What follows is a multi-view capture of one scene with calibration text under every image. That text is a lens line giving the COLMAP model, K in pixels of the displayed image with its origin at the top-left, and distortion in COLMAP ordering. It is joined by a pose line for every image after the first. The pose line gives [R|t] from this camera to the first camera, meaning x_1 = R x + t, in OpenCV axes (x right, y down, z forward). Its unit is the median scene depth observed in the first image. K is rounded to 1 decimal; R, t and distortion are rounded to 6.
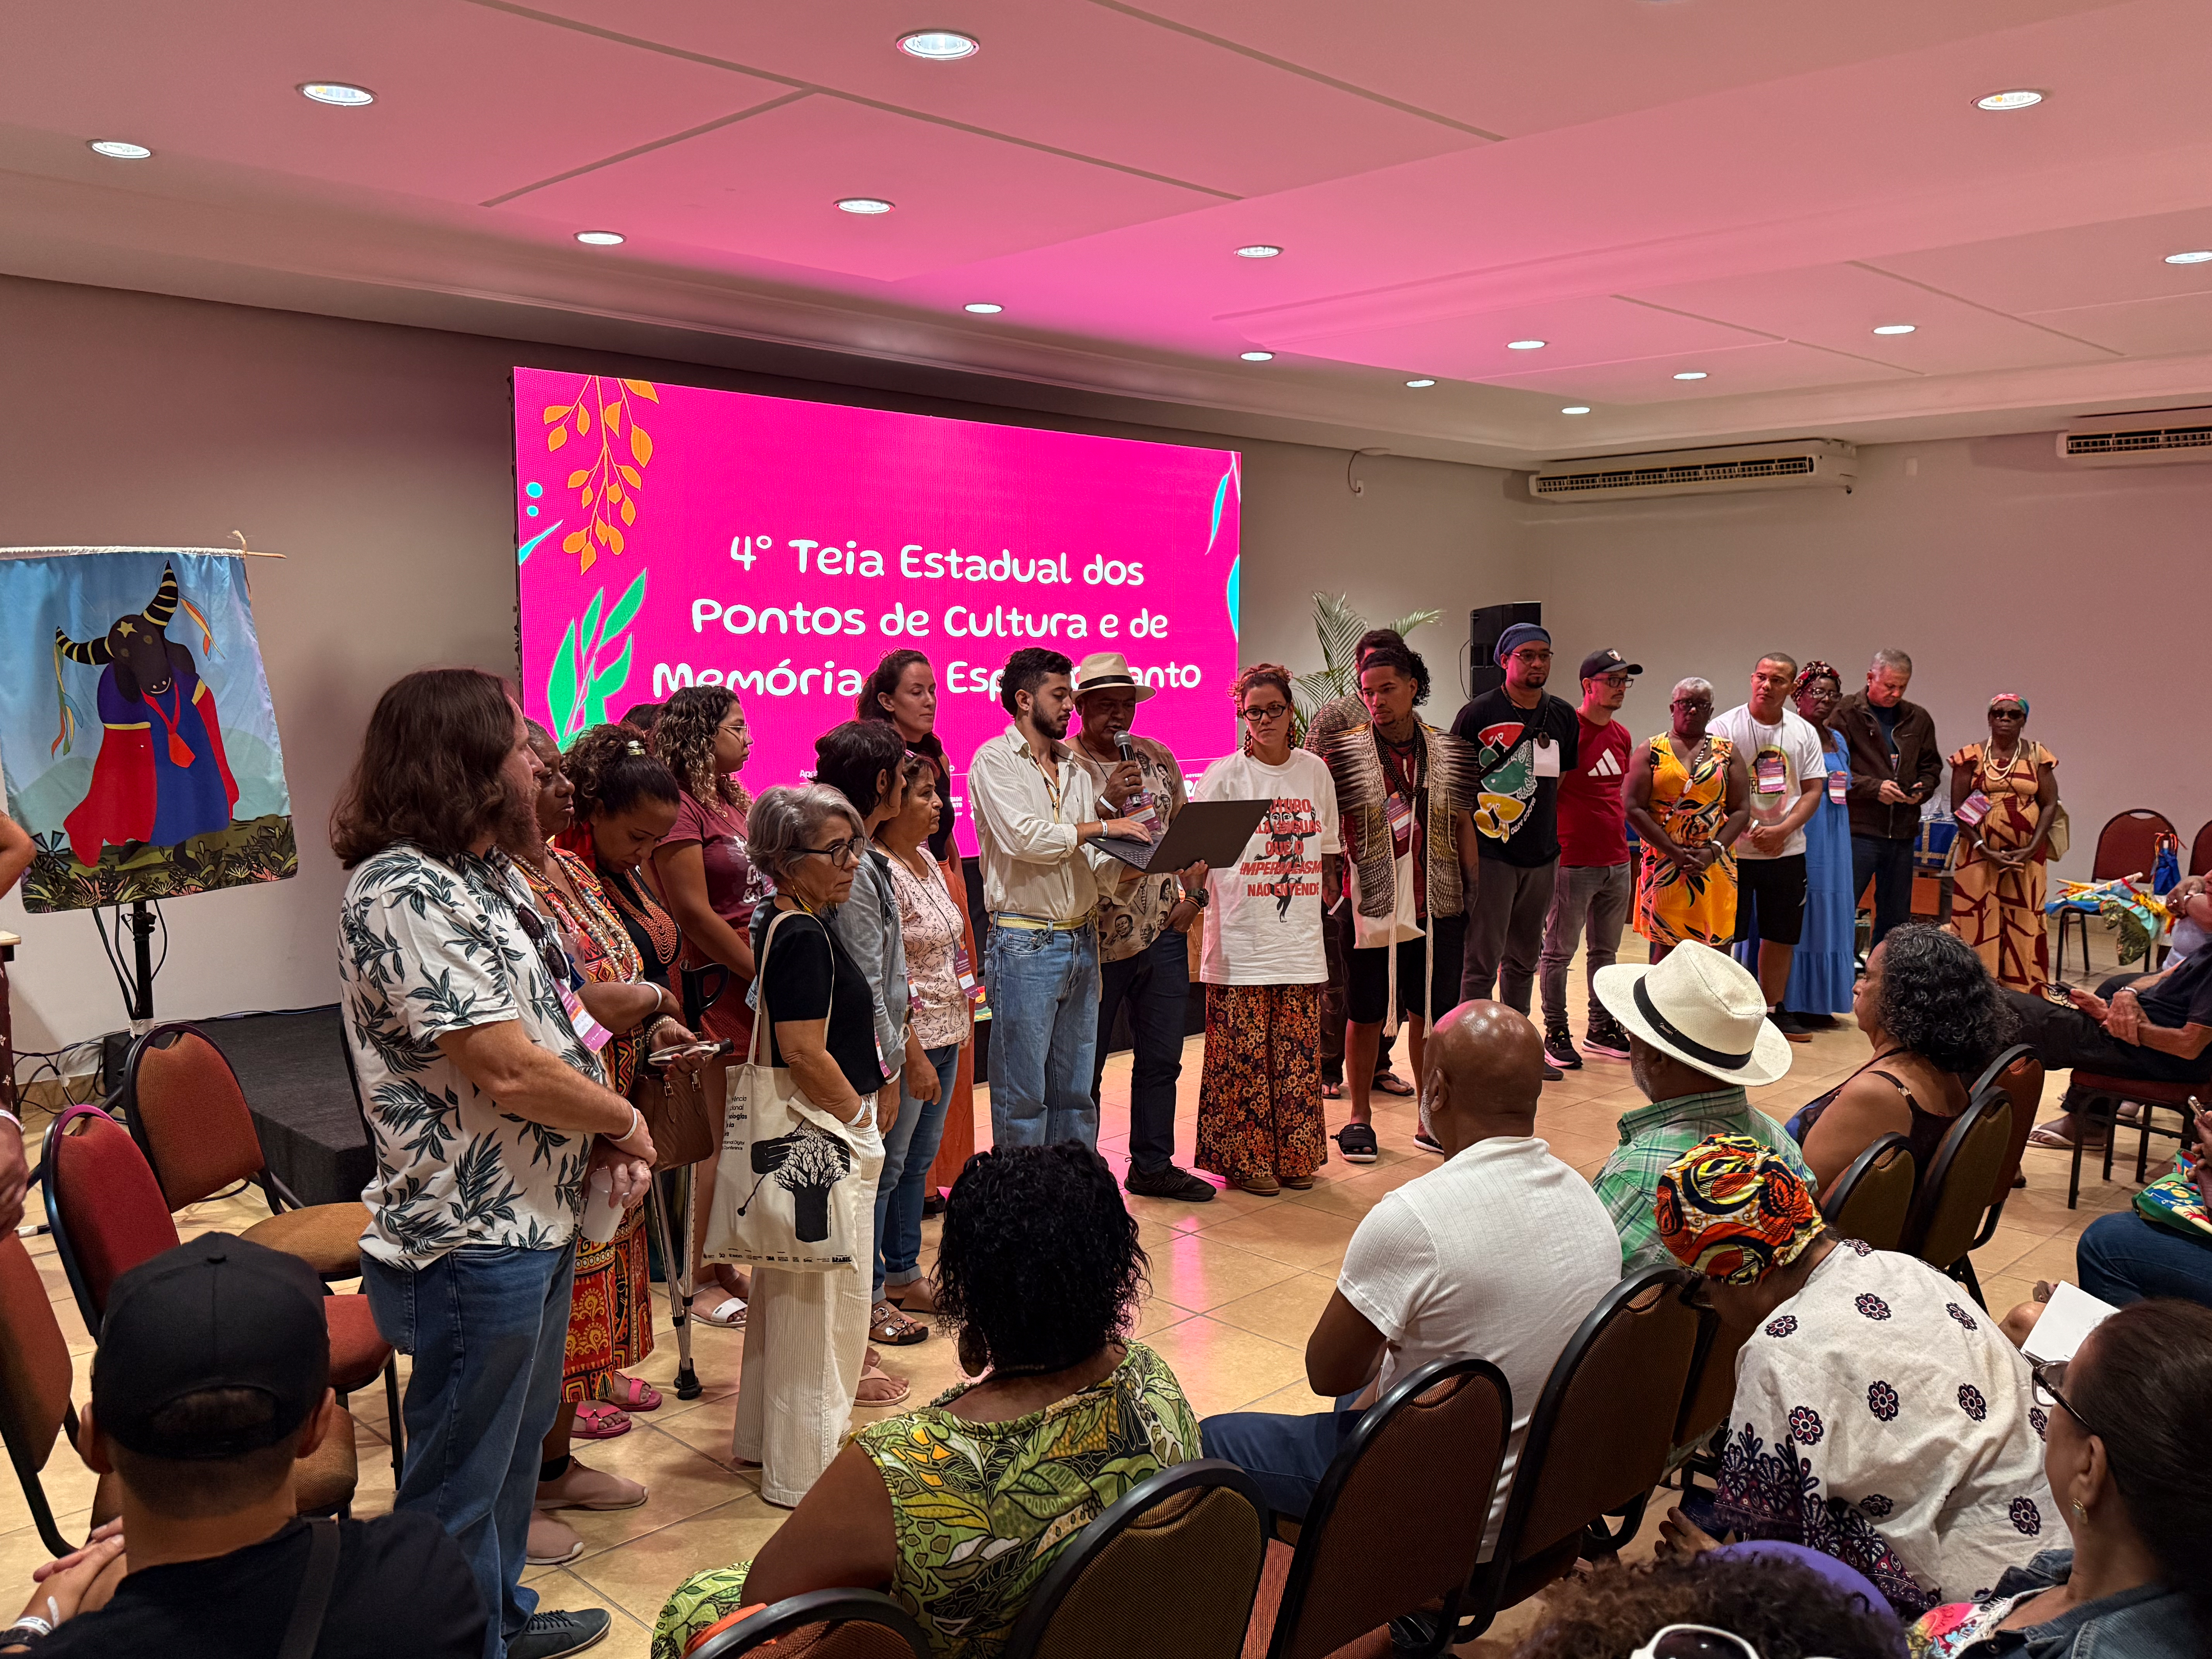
lens RADIAL K [[1757.0, 0, 1096.5], [0, 1757.0, 843.6], [0, 0, 1]] dist [0.178179, -0.379940]
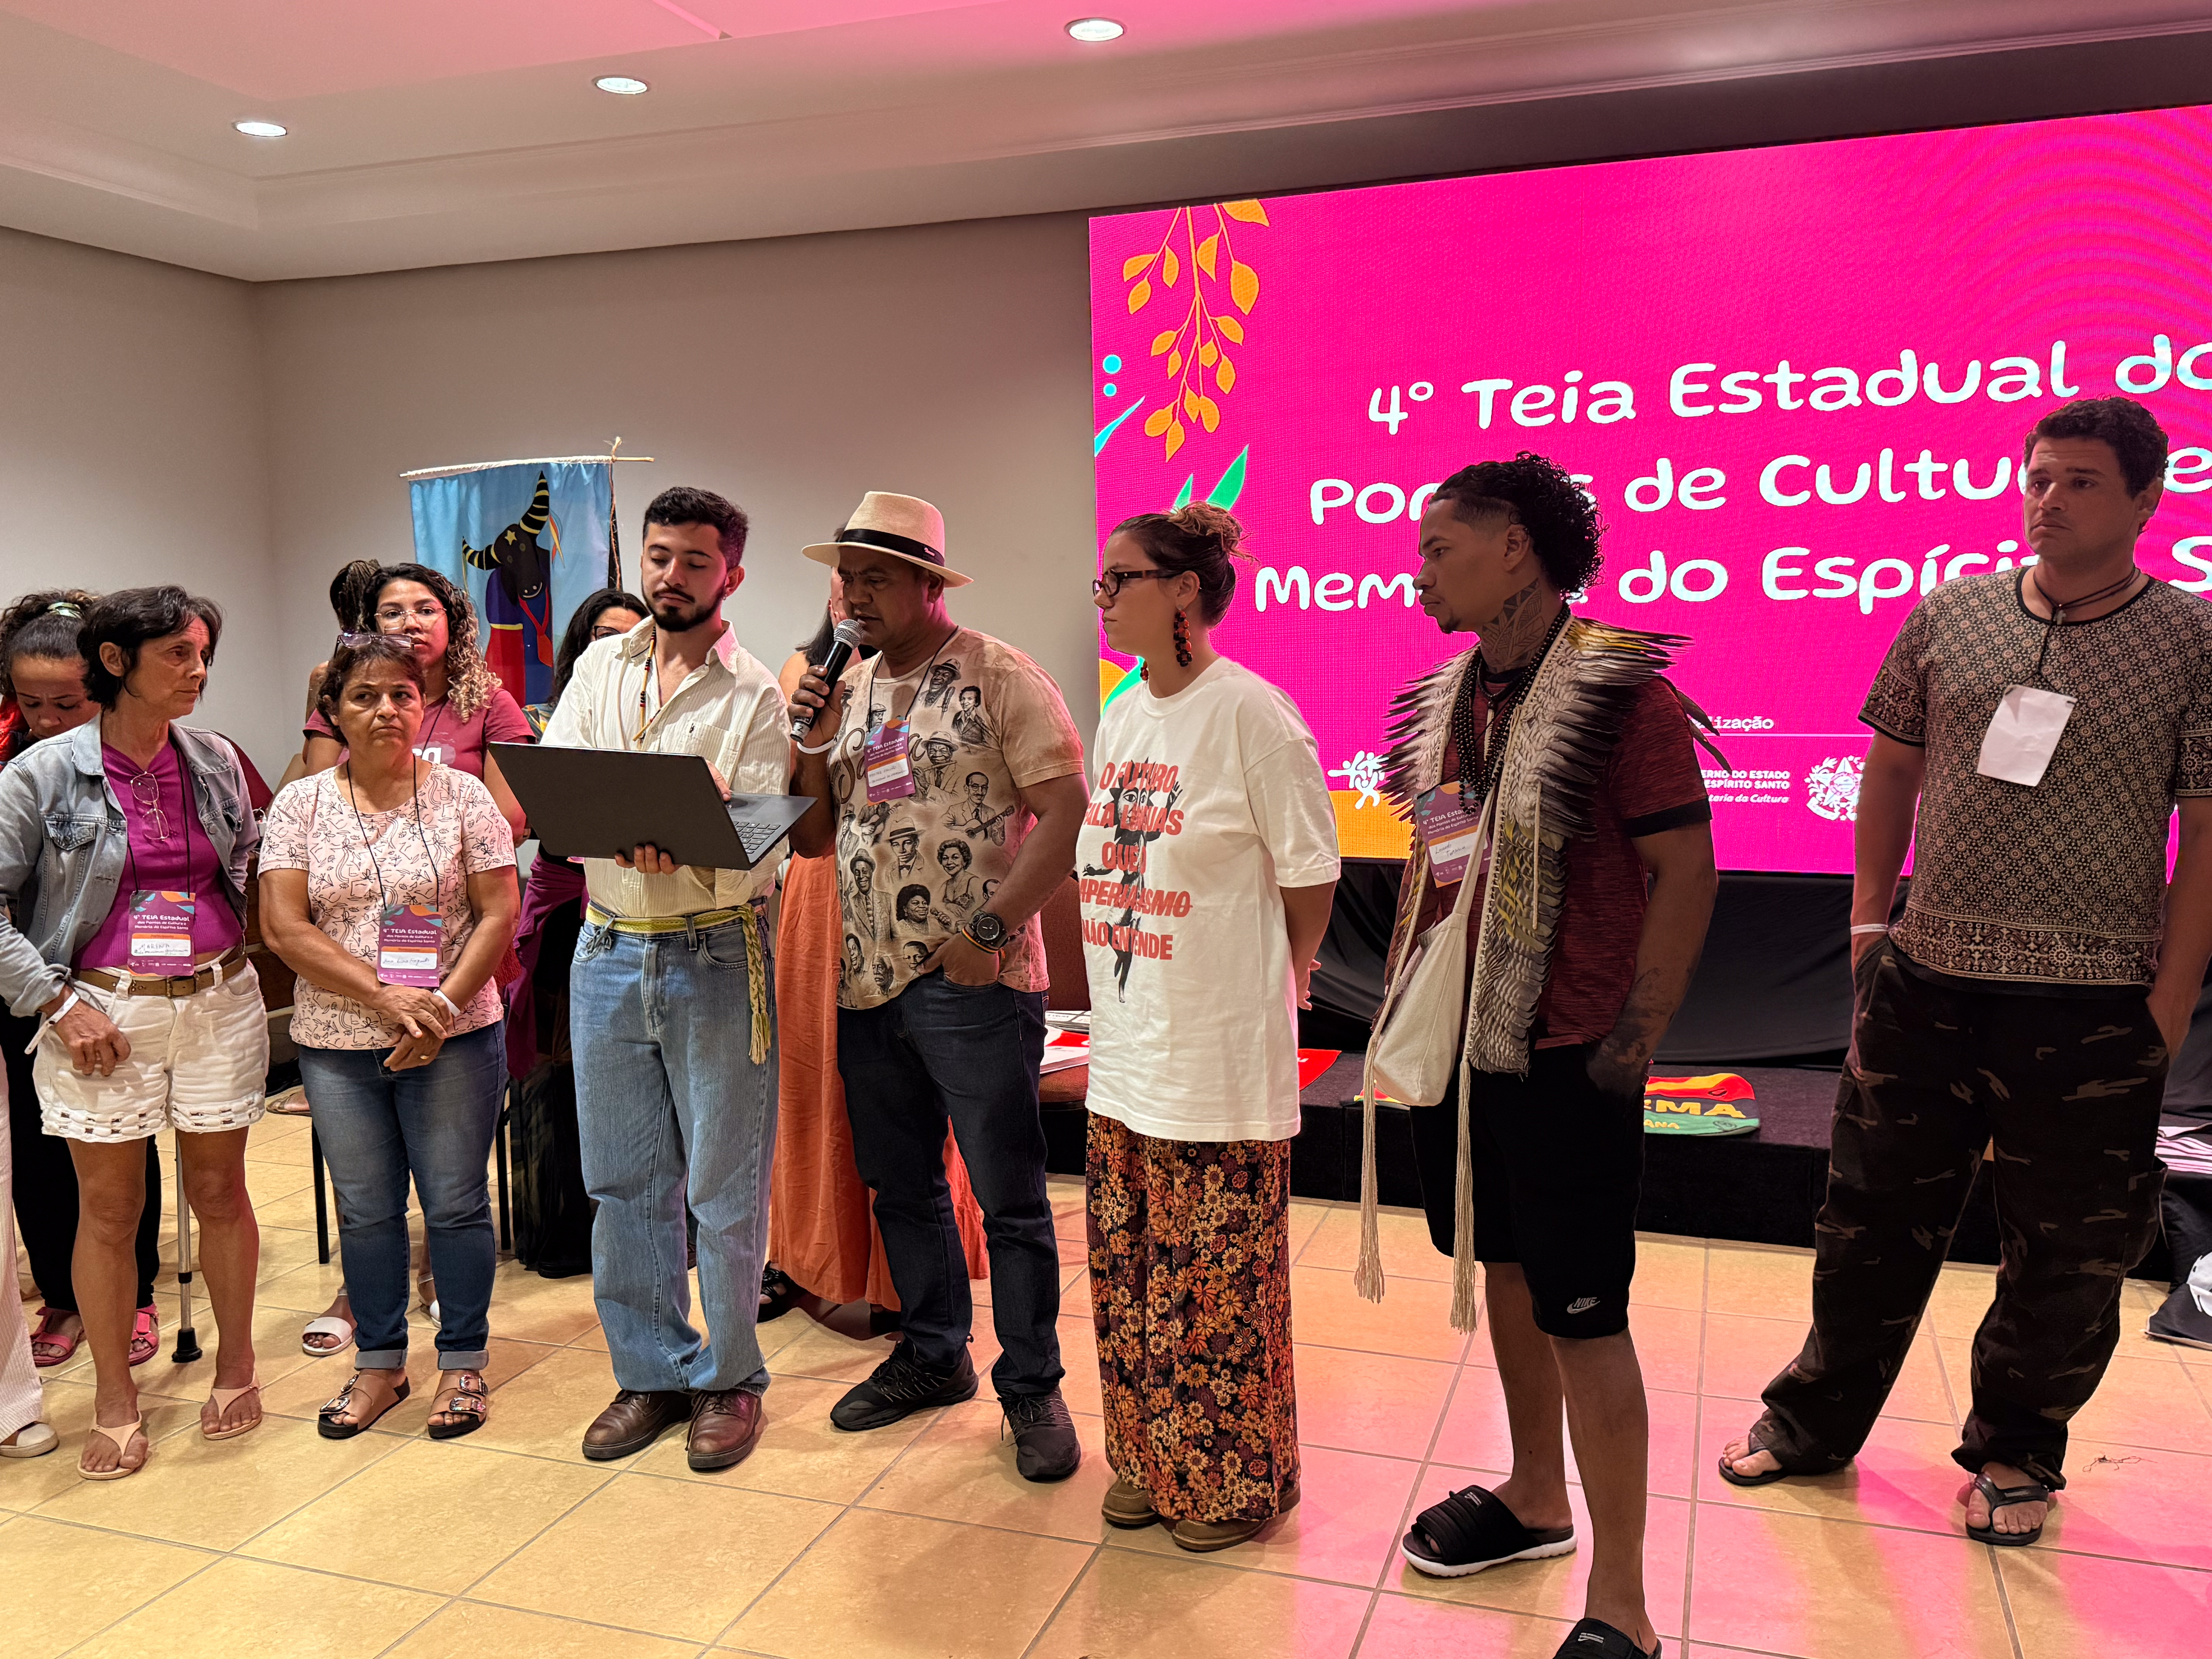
lens RADIAL K [[1757.0, 0, 1096.5], [0, 1757.0, 843.6], [0, 0, 1]] dist [0.178179, -0.379940]
pose [[0.445065, 0.098970, -0.890012, 0.401715], [-0.085426, 0.994034, 0.067818, -0.025517], [0.891414, 0.045846, 0.450865, 0.554516]]
